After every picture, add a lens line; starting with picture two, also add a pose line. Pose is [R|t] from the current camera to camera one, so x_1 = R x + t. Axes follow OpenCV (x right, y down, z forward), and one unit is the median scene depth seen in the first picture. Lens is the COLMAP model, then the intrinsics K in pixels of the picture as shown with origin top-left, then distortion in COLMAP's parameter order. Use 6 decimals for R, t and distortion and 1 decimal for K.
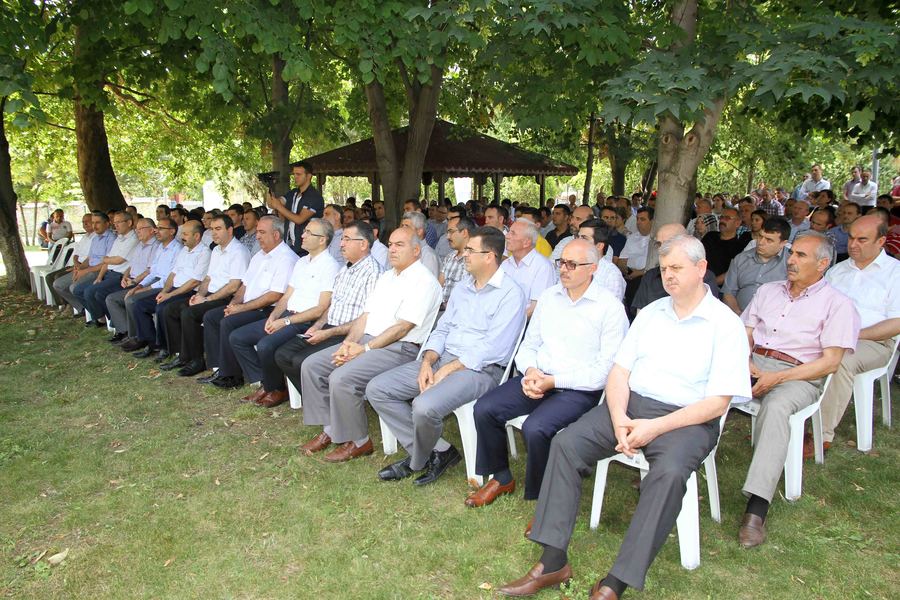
lens RADIAL K [[631.4, 0, 450.0], [0, 631.4, 300.0], [0, 0, 1]] dist [-0.117038, 0.085265]
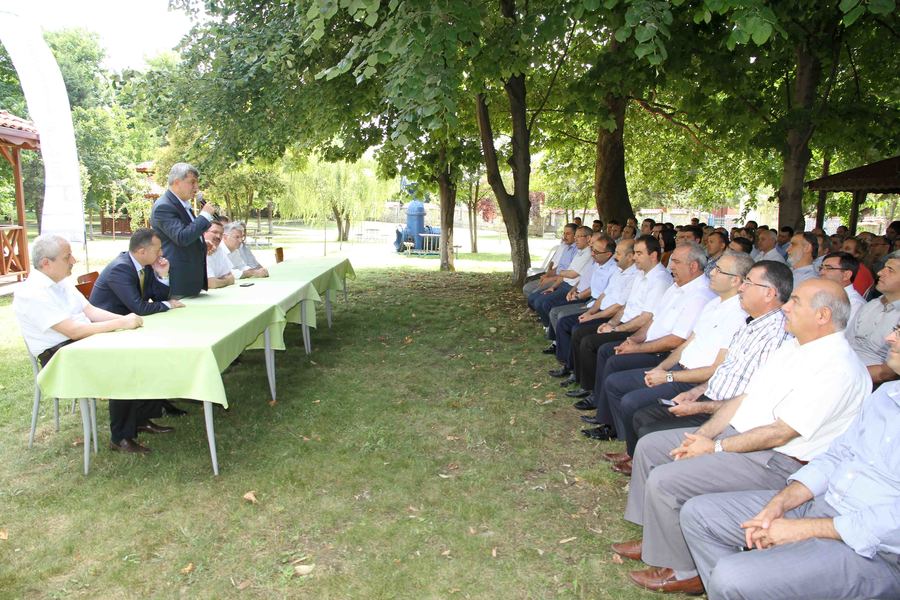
lens RADIAL K [[631.4, 0, 450.0], [0, 631.4, 300.0], [0, 0, 1]] dist [-0.117038, 0.085265]
pose [[0.667220, 0.133246, -0.732846, 0.114672], [-0.148238, 0.987943, 0.044665, -0.054788], [0.729961, 0.078834, 0.678927, 0.251003]]
